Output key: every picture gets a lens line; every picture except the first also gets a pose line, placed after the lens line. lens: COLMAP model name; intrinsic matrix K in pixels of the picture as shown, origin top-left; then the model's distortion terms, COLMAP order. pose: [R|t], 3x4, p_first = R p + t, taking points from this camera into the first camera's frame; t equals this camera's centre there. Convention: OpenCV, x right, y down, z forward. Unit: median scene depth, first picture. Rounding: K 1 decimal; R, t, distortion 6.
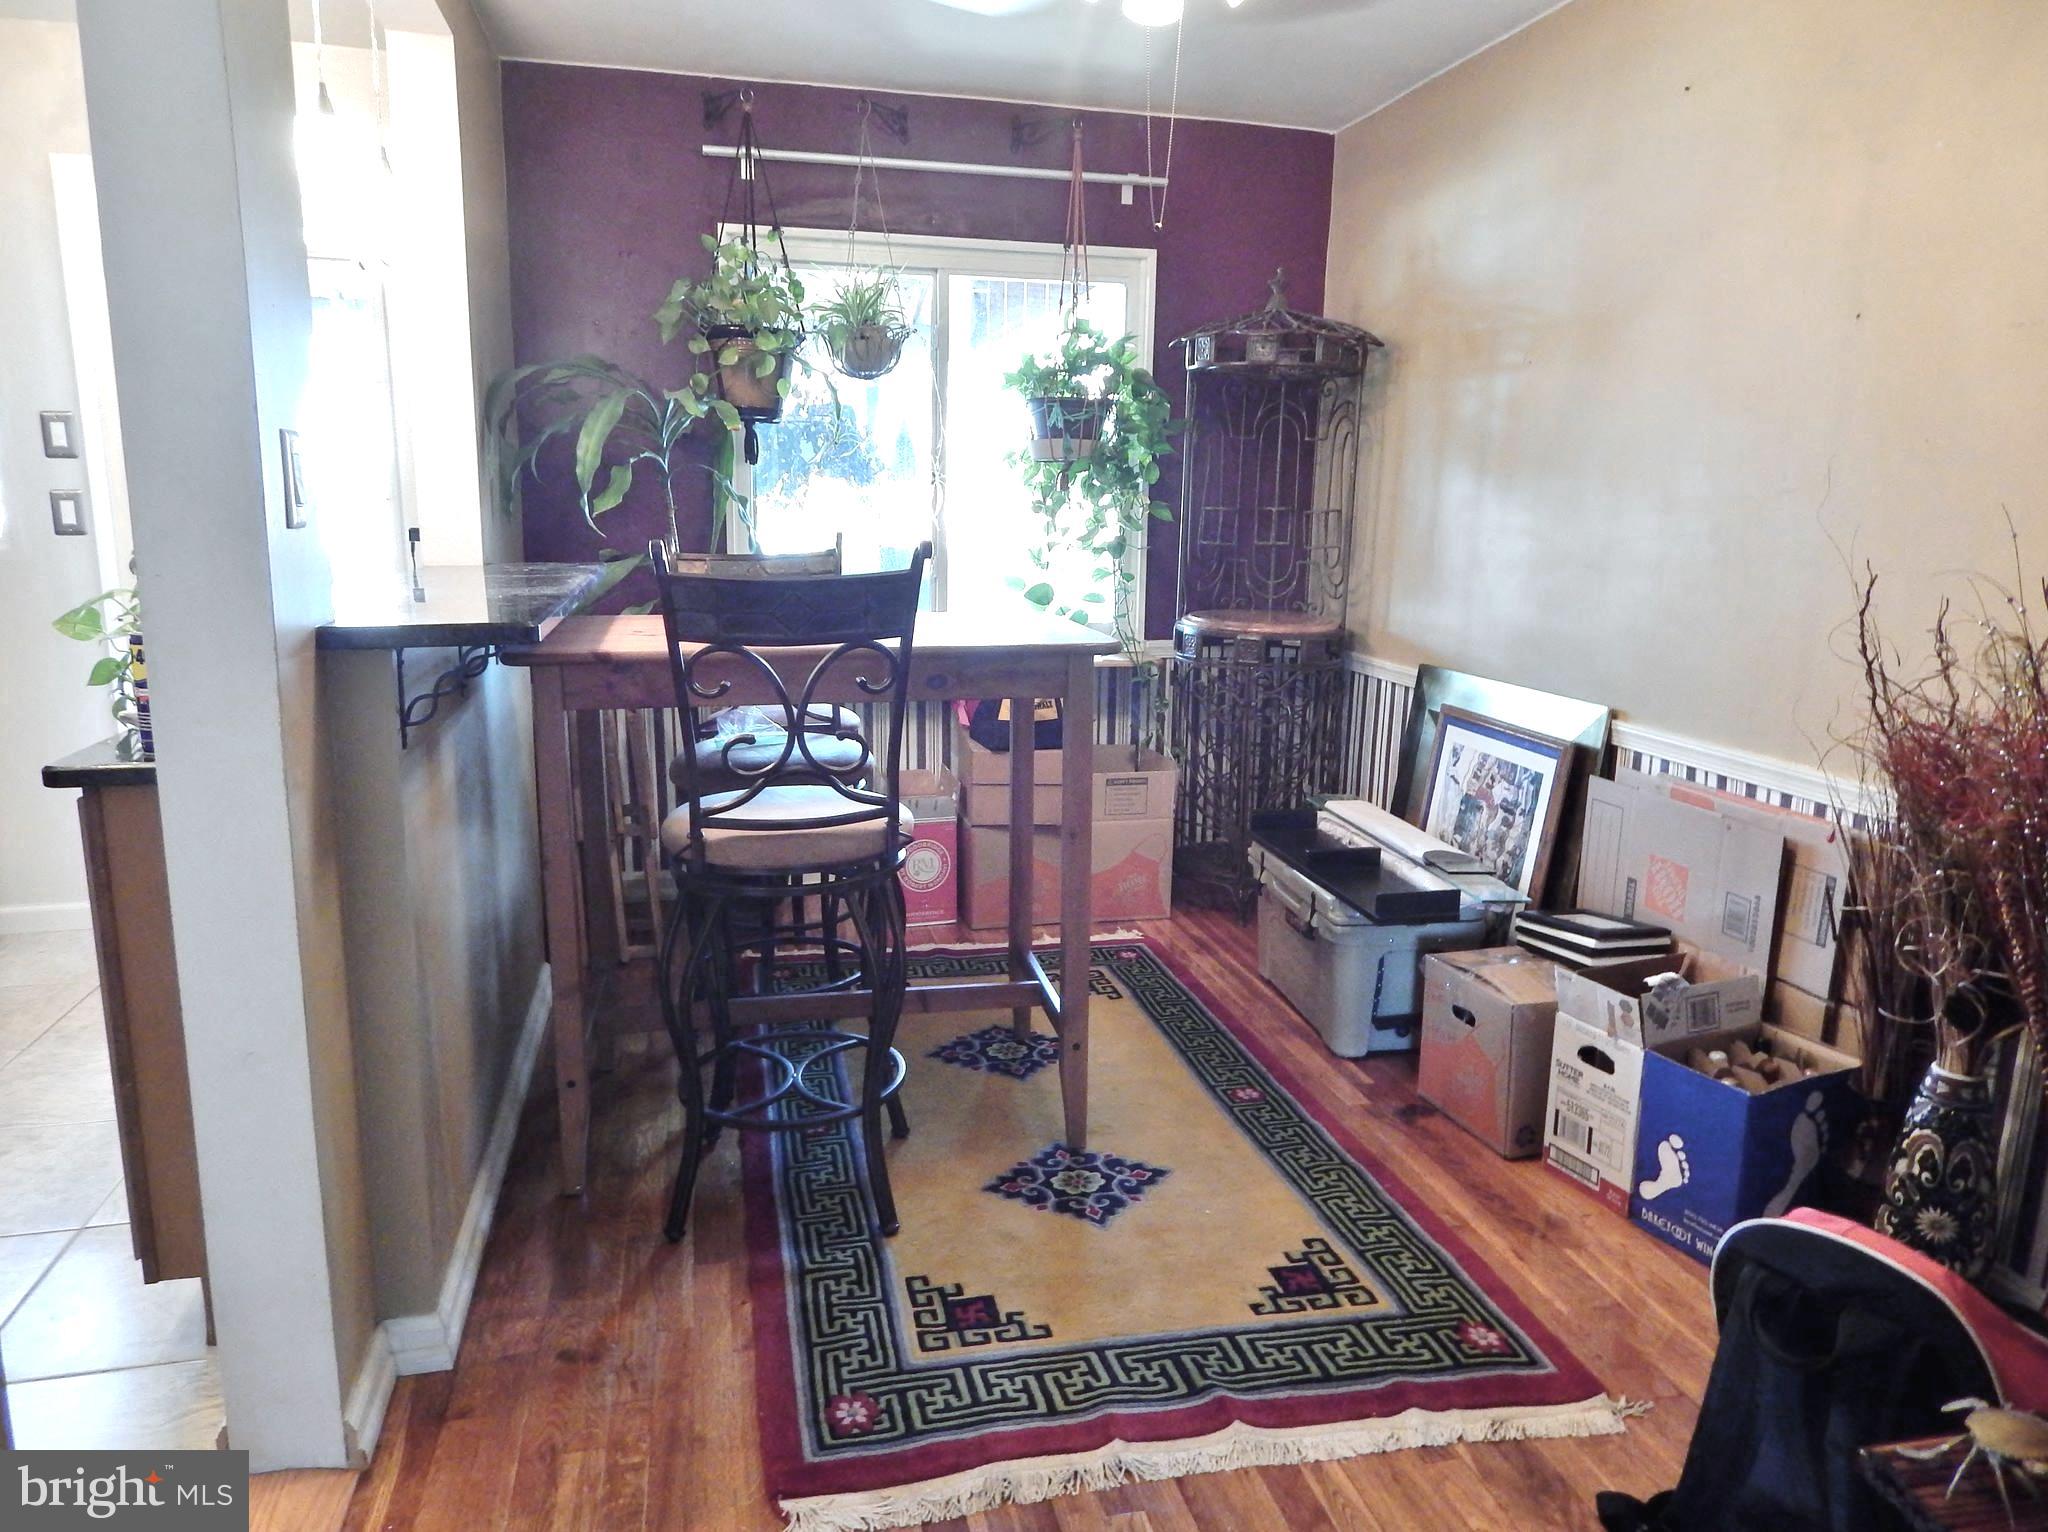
lens RADIAL K [[1368.5, 0, 1023.8], [0, 1368.5, 767.1], [0, 0, 1]] dist [0.033218, -0.015372]
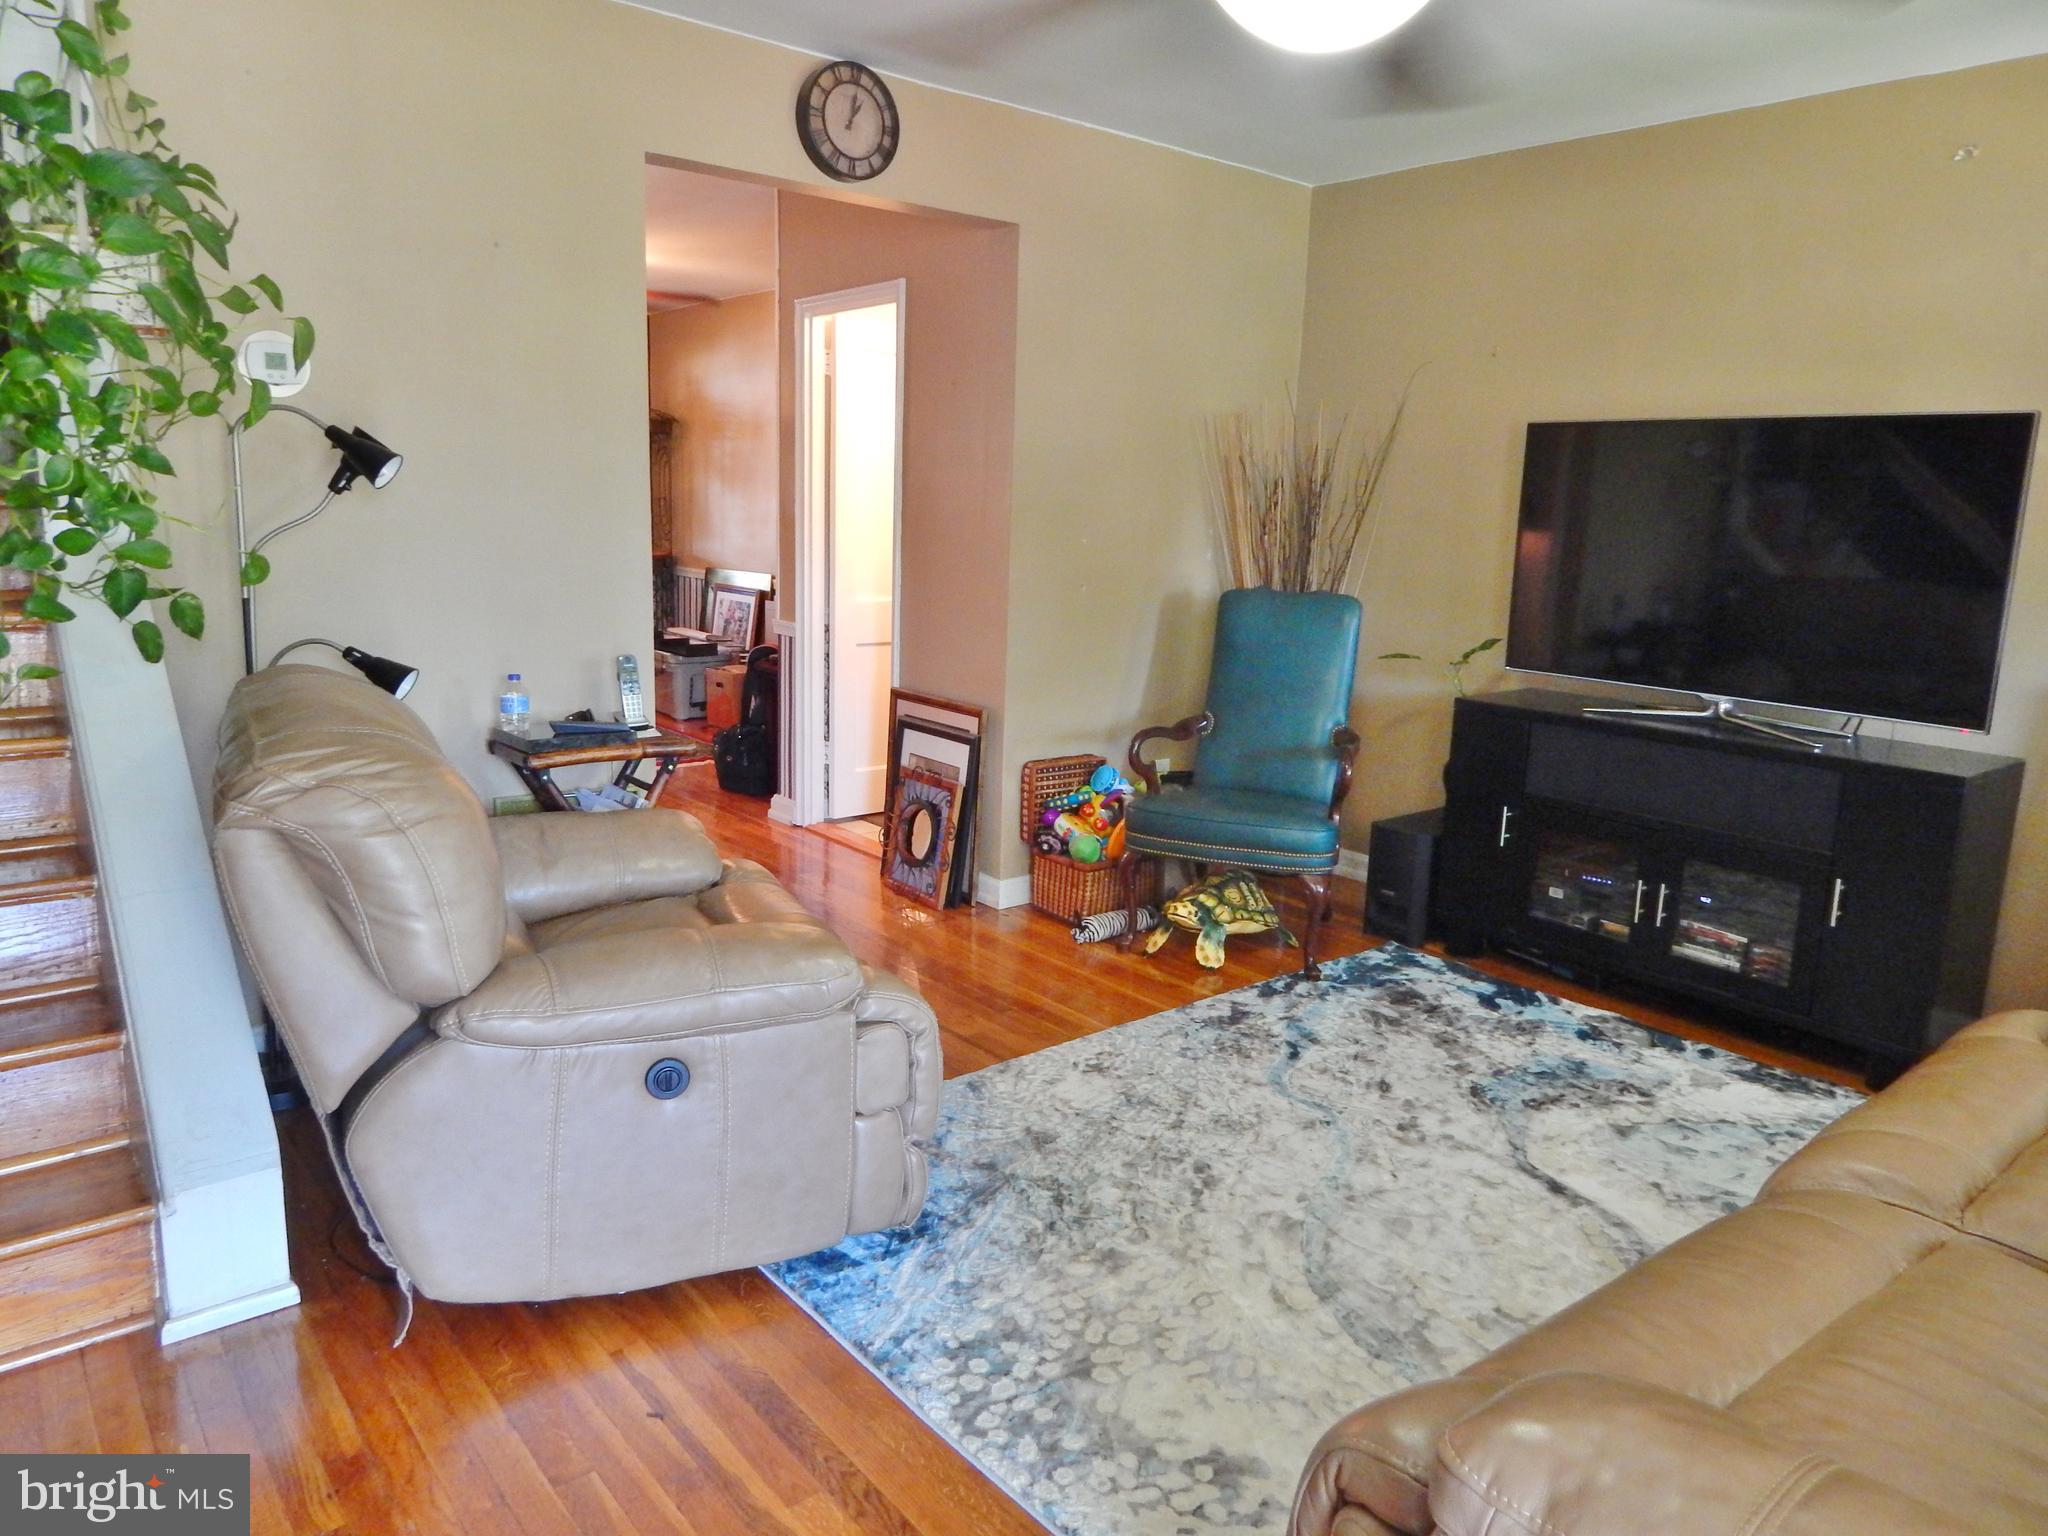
lens RADIAL K [[1368.5, 0, 1030.4], [0, 1368.5, 769.9], [0, 0, 1]] dist [0.033218, -0.015372]
pose [[0.897703, -0.068457, 0.435250, -0.262484], [0.067847, 0.997552, 0.016962, 0.286630], [-0.435345, 0.014304, 0.900150, -1.404689]]
